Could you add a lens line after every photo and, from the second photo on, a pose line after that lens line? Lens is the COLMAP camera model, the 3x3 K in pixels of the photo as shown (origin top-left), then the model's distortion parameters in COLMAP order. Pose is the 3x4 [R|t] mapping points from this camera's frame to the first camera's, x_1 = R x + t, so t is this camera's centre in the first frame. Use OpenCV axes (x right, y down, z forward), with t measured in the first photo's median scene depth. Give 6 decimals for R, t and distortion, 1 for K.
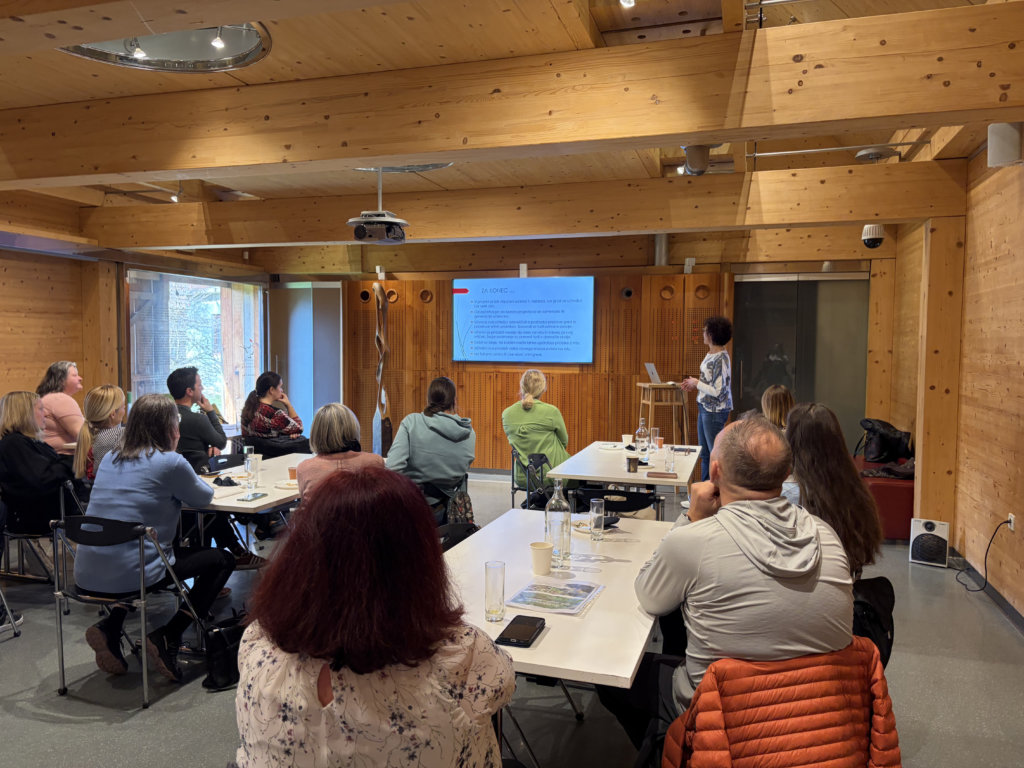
lens RADIAL K [[779.9, 0, 504.2], [0, 779.9, 388.8], [0, 0, 1]] dist [0.046230, -0.046325]
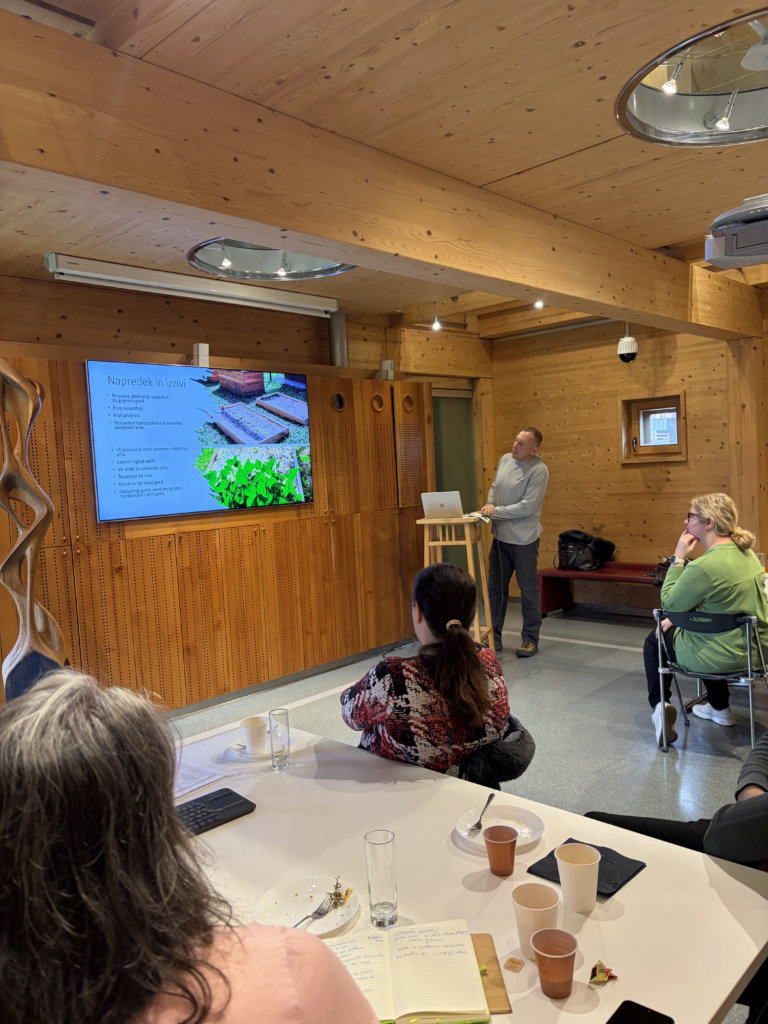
lens RADIAL K [[779.9, 0, 391.1], [0, 779.9, 513.2], [0, 0, 1]] dist [0.046230, -0.046325]
pose [[0.431967, -0.085783, 0.897801, -0.520070], [0.107477, 0.993269, 0.043194, -0.050434], [-0.895463, 0.077835, 0.438279, 0.711965]]
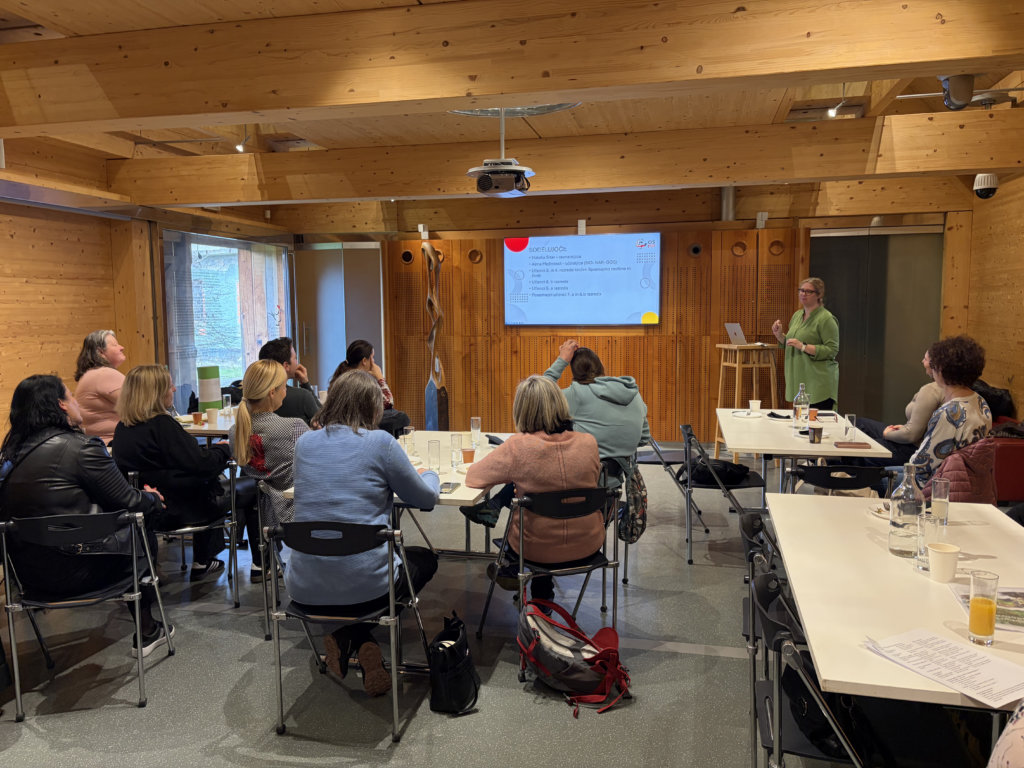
lens RADIAL K [[780.2, 0, 512.4], [0, 780.2, 378.3], [0, 0, 1]] dist [0.054355, -0.061095]
pose [[0.996719, -0.023352, 0.077492, -0.156264], [0.020641, 0.999153, 0.035600, -0.005573], [-0.078257, -0.033884, 0.996357, 0.067434]]
